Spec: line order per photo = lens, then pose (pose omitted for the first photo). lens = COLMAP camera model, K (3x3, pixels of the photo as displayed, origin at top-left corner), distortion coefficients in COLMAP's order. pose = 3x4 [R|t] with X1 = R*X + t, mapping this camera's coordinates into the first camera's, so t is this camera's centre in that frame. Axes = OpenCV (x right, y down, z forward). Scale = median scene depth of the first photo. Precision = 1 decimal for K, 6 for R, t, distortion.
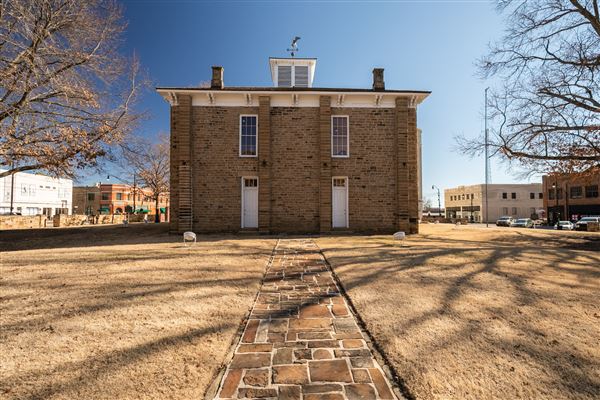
lens RADIAL K [[267.2, 0, 299.4], [0, 267.2, 203.2], [0, 0, 1]] dist [0.002039, -0.000107]
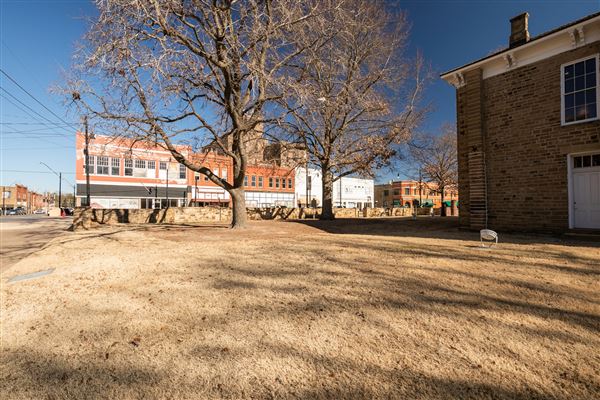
lens RADIAL K [[267.3, 0, 300.0], [0, 267.3, 200.0], [0, 0, 1]] dist [0.000055, -0.000098]
pose [[0.561676, -0.018643, -0.827147, -0.034813], [0.028888, 0.999578, -0.002913, 0.001542], [0.826853, -0.022259, 0.561978, 0.039848]]
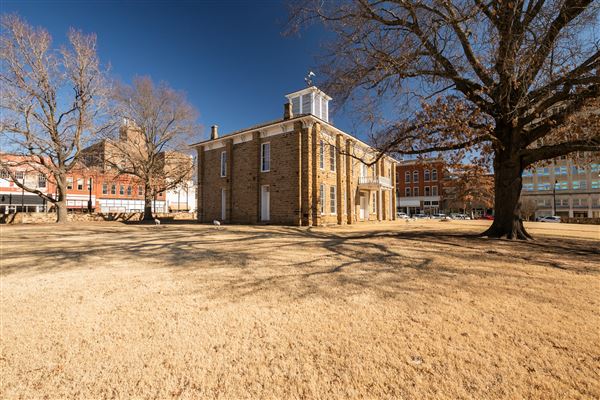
lens RADIAL K [[267.2, 0, 299.4], [0, 267.2, 203.2], [0, 0, 1]] dist [0.002039, -0.000107]
pose [[0.792370, -0.023867, -0.609574, 1.174056], [0.025847, 0.999651, -0.005543, 0.011103], [0.609494, -0.011363, 0.792710, -0.036339]]
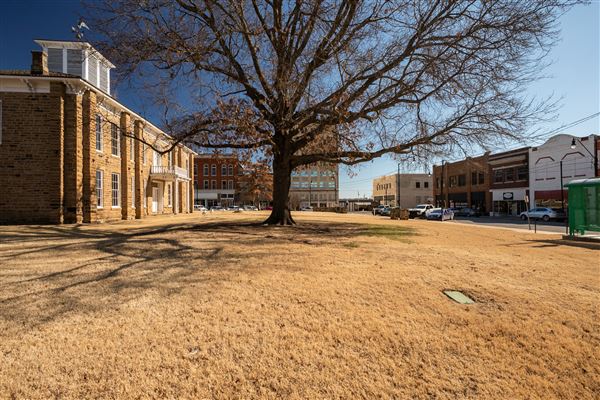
lens RADIAL K [[267.2, 0, 299.4], [0, 267.2, 203.2], [0, 0, 1]] dist [0.002039, -0.000107]
pose [[0.997873, -0.009681, 0.064467, 1.181509], [0.007386, 0.999334, 0.035740, 0.011303], [-0.064770, -0.035188, 0.997280, -0.031713]]
